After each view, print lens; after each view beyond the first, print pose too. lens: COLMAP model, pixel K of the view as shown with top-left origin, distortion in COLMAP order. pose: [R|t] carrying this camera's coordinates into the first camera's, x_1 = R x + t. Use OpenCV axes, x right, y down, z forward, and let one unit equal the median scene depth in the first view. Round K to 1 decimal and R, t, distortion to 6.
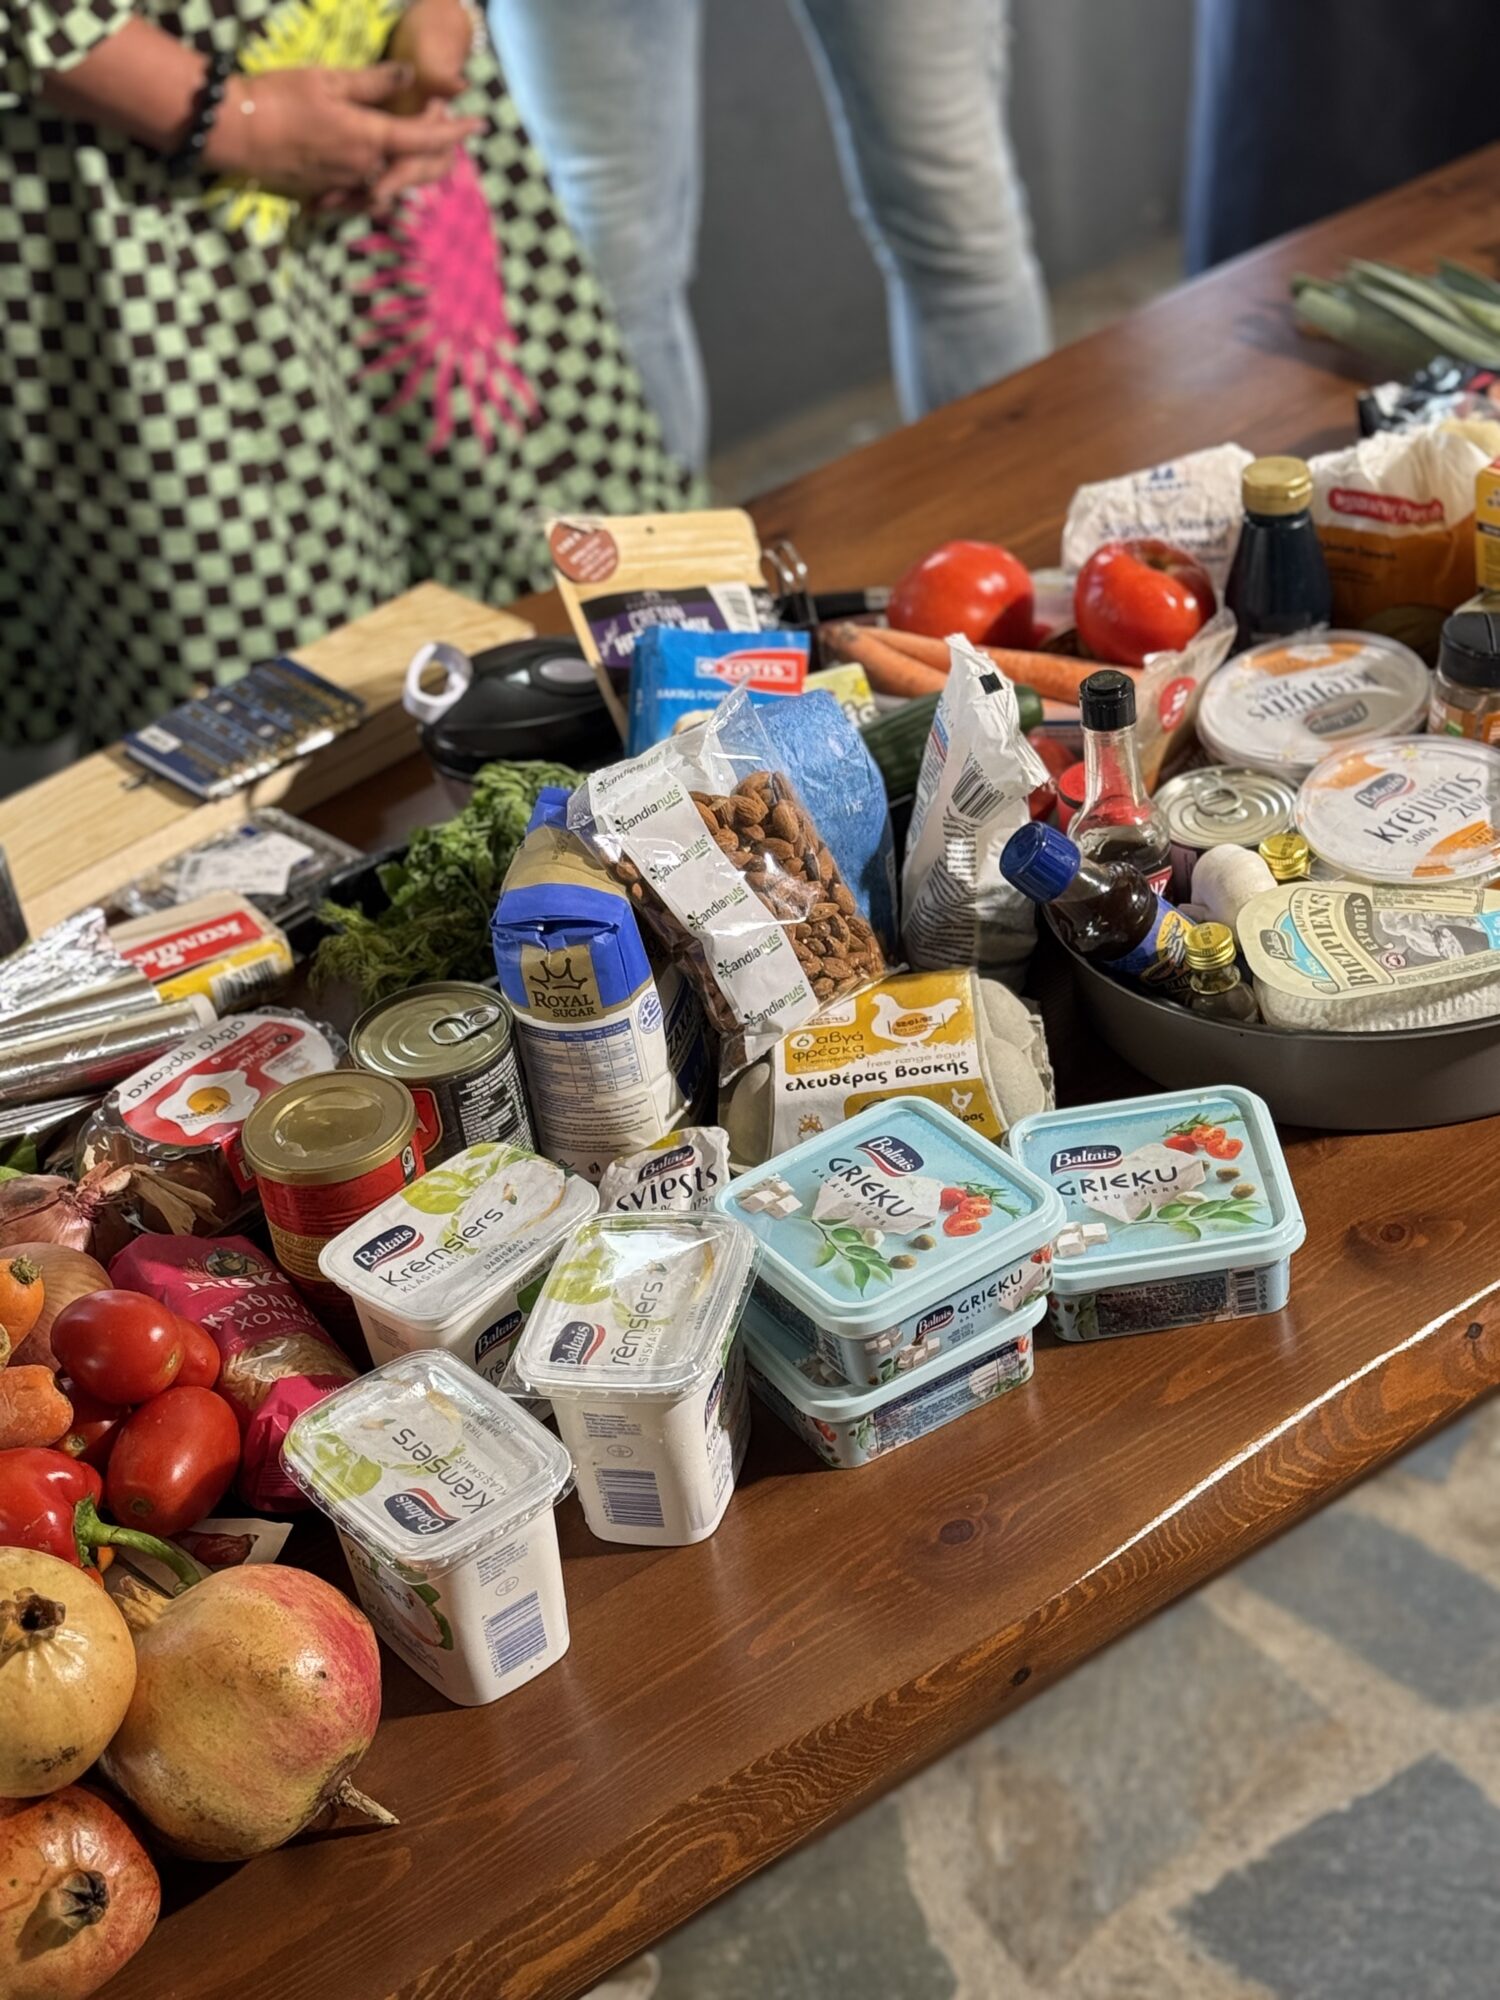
lens RADIAL K [[3736.5, 0, 737.0], [0, 3736.5, 1017.2], [0, 0, 1]] dist [0.098066, 0.000000]
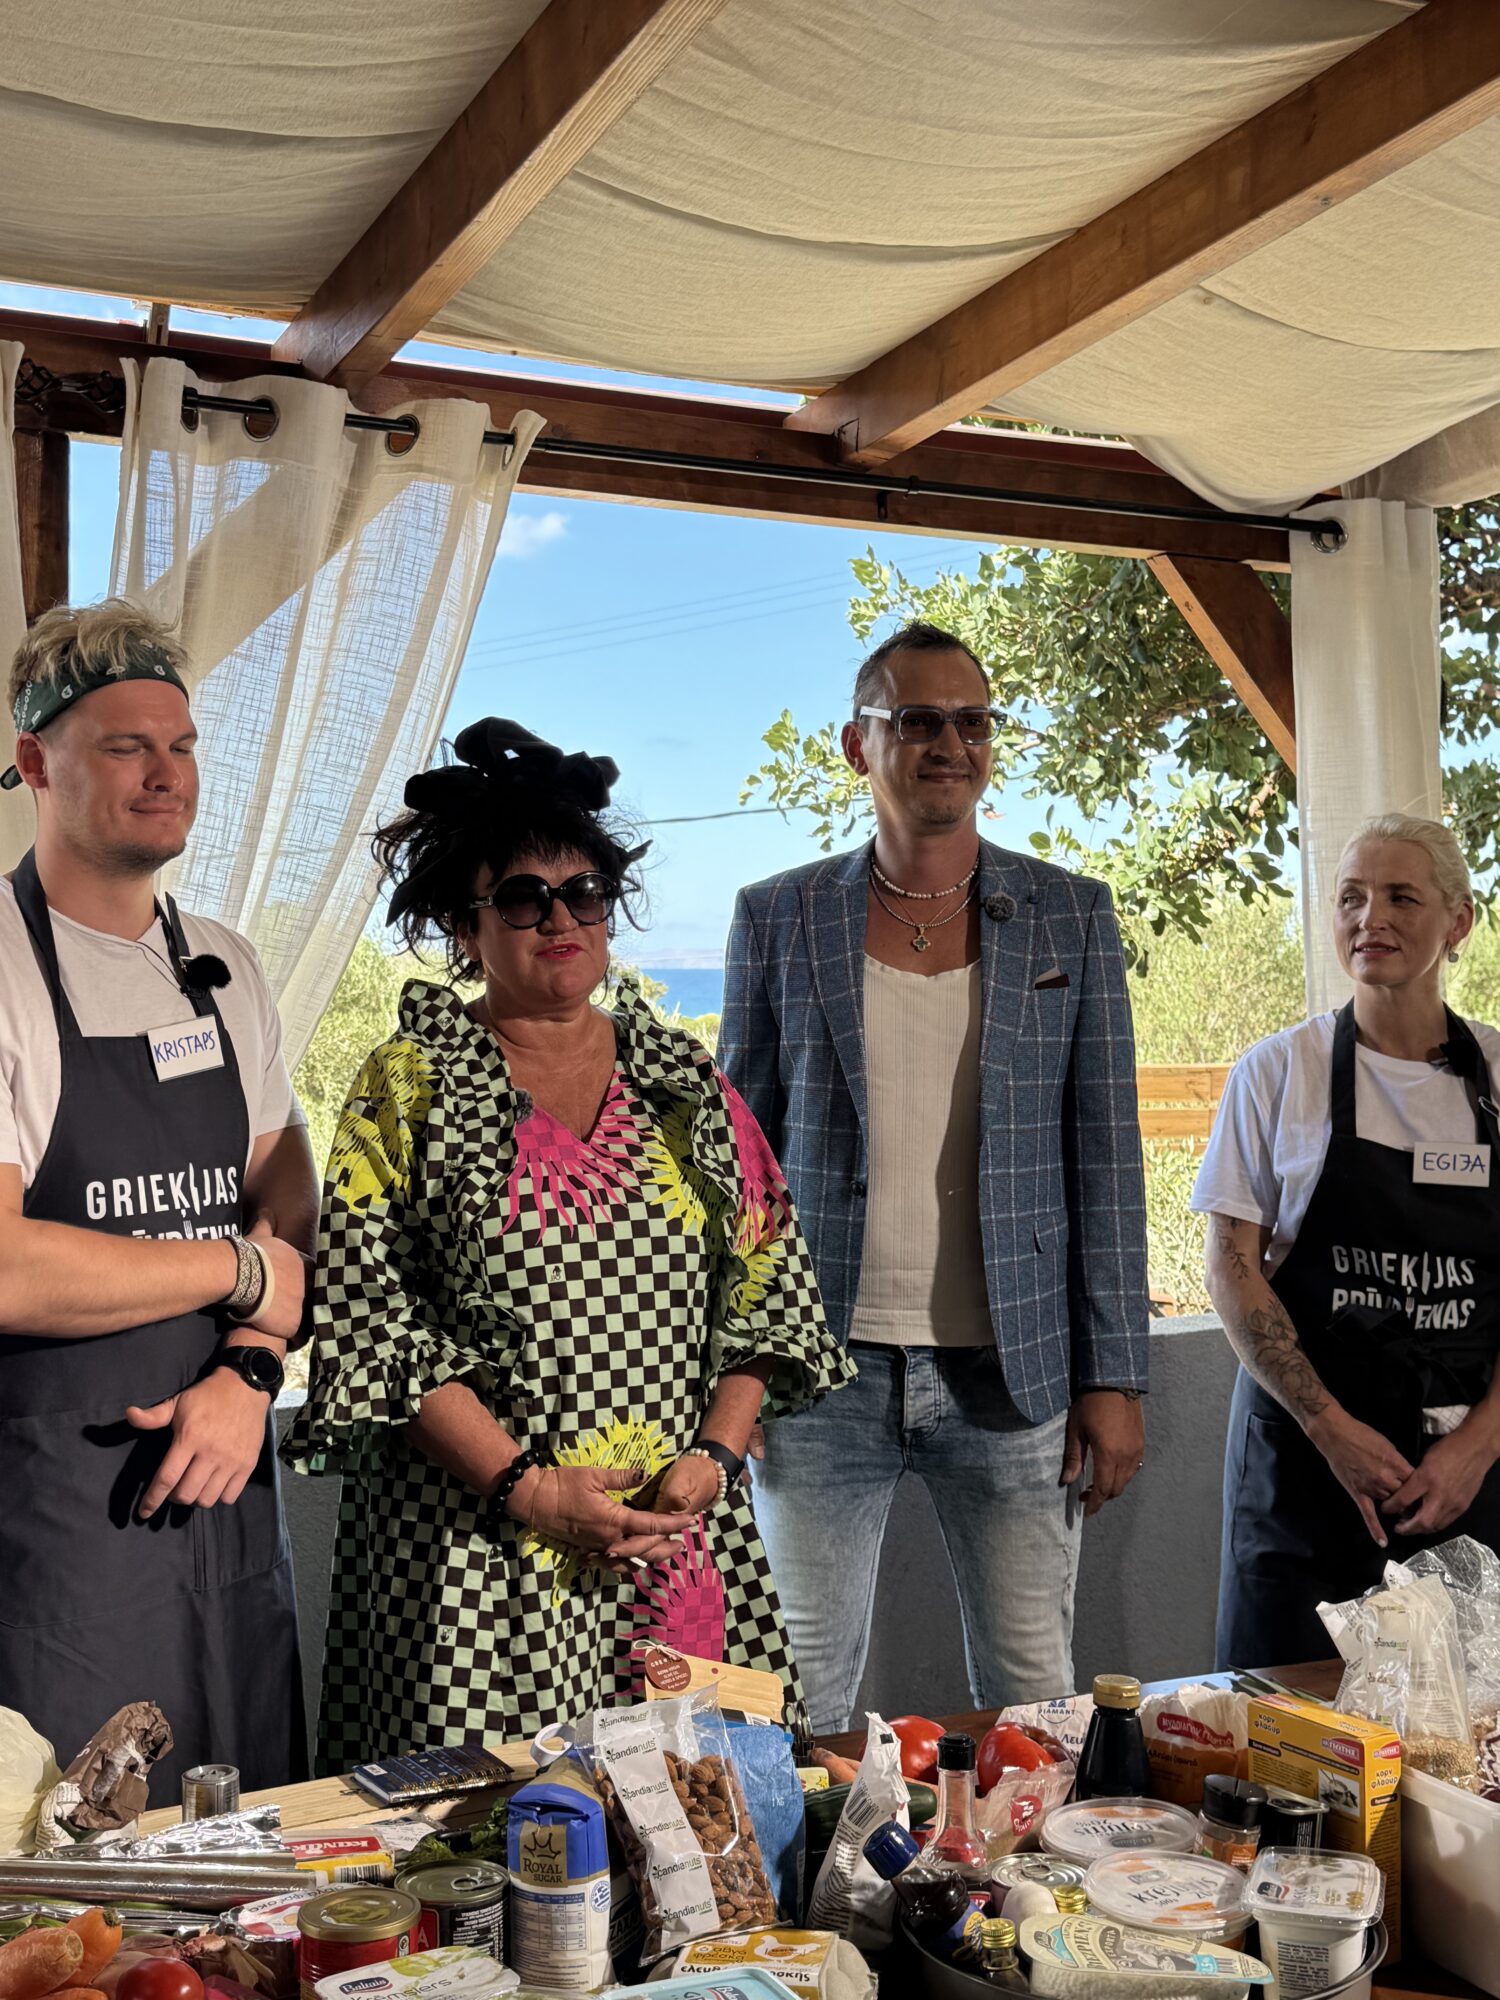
lens RADIAL K [[2414.4, 0, 727.1], [0, 2414.4, 1001.1], [0, 0, 1]] dist [0.024152, 0.000000]
pose [[0.974731, 0.141196, -0.173098, 0.132515], [-0.213166, 0.819588, -0.531823, 0.195927], [0.066778, 0.555283, 0.828976, 0.043604]]
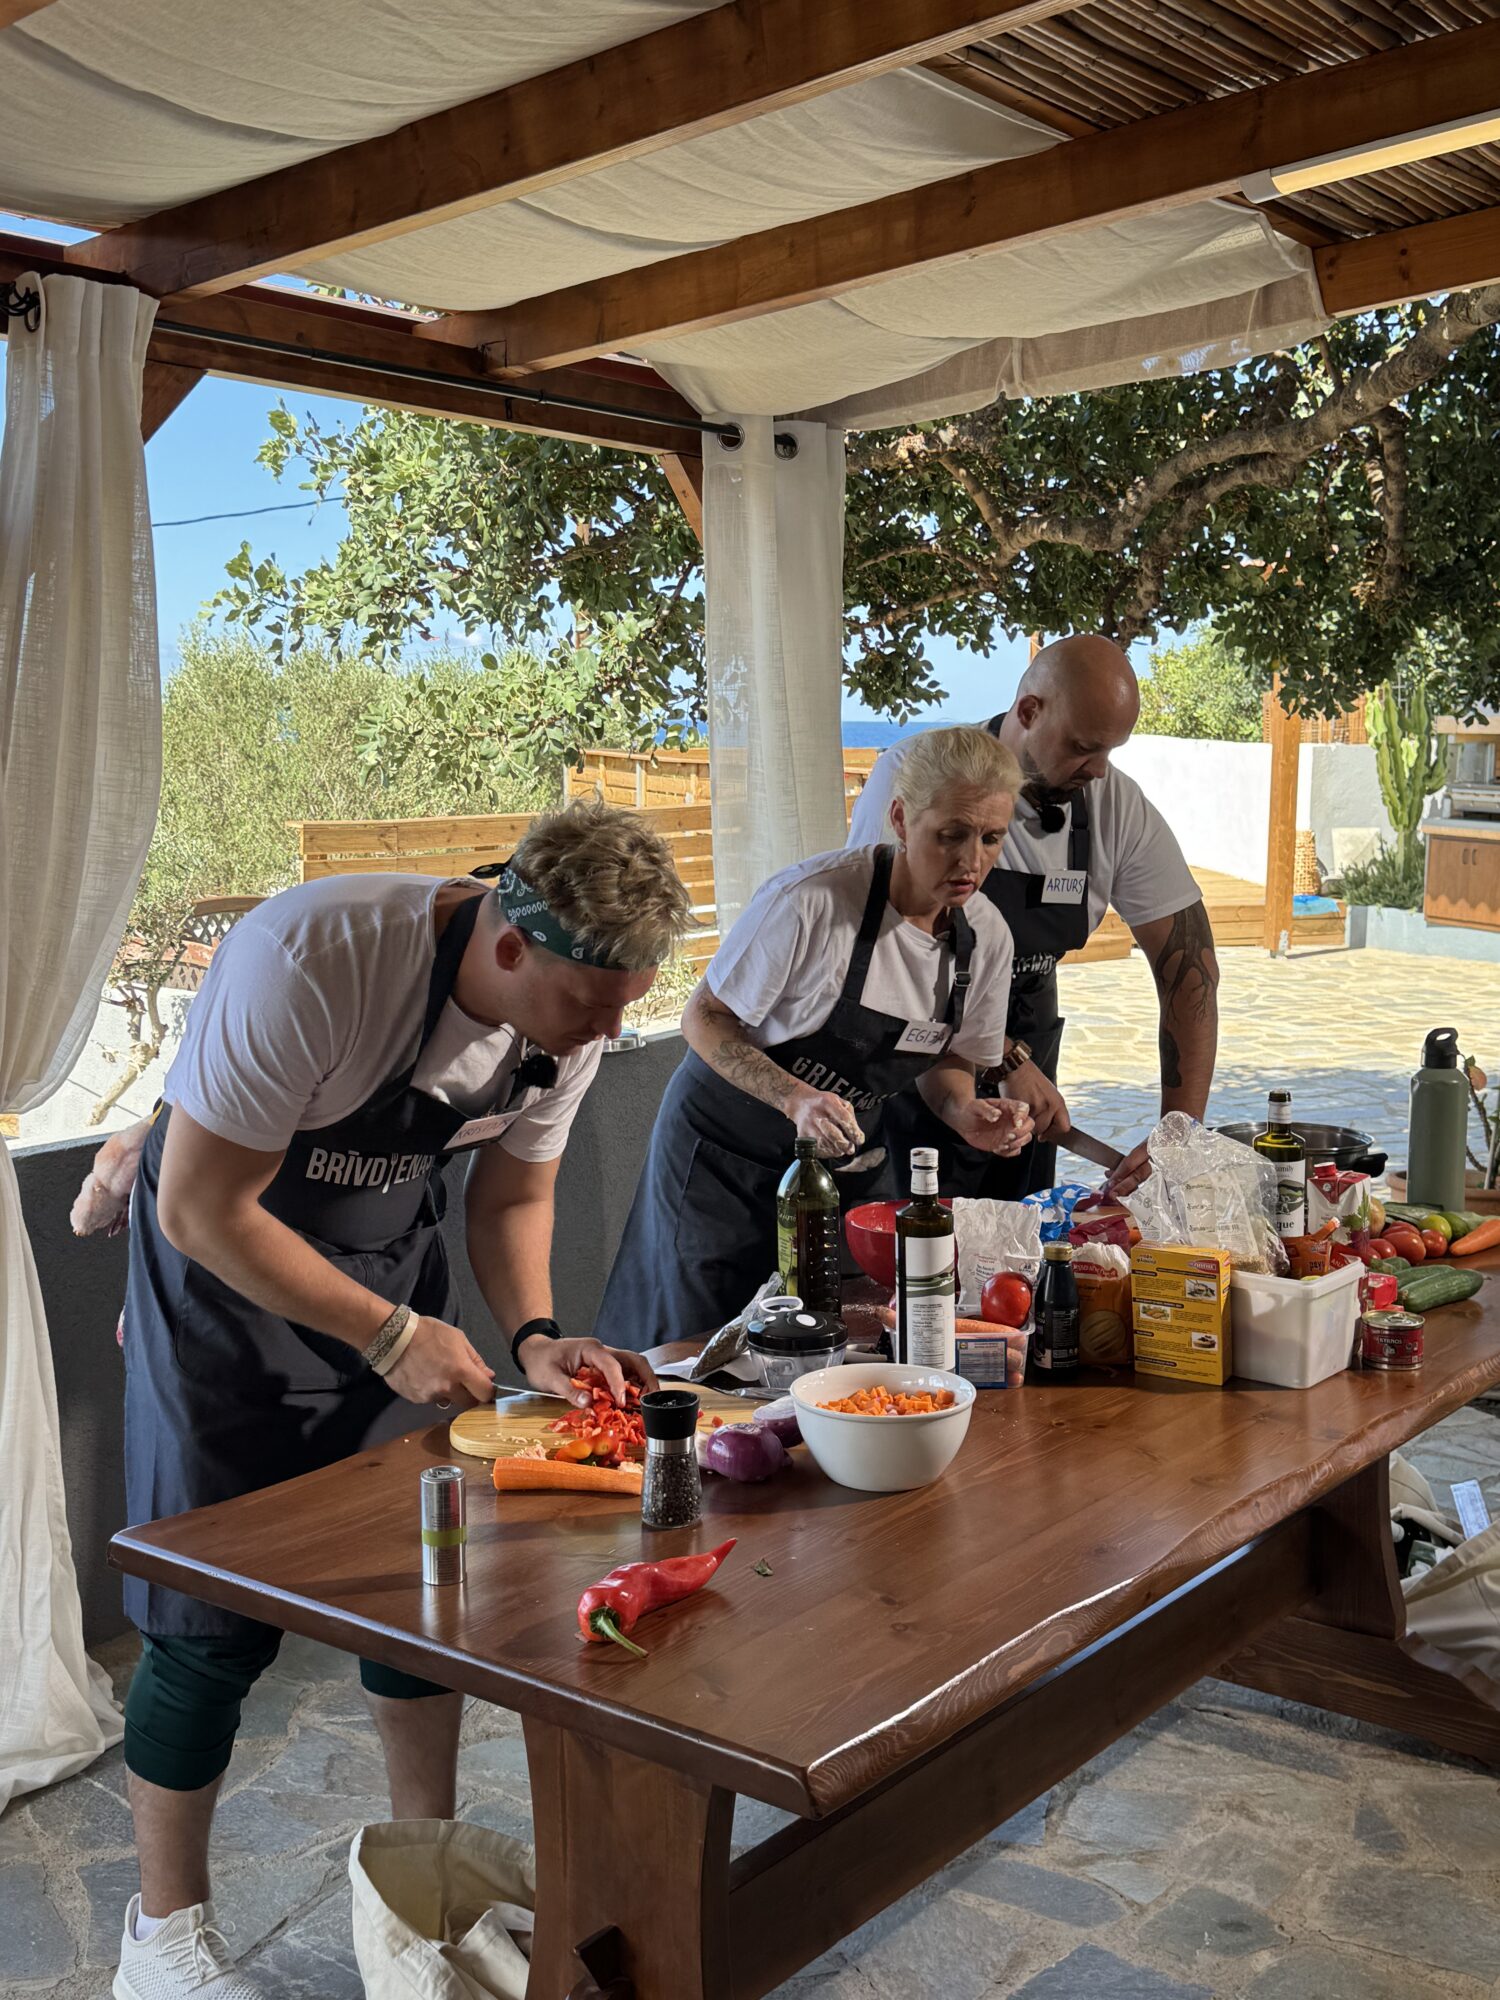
lens RADIAL K [[2231.3, 0, 737.1], [0, 2231.3, 1011.7], [0, 0, 1]] dist [0.101358, 0.000000]
pose [[0.952501, 0.102056, 0.286926, -0.543053], [0.047848, 0.880322, -0.471958, 0.445363], [-0.300753, 0.463269, 0.833624, -0.265600]]
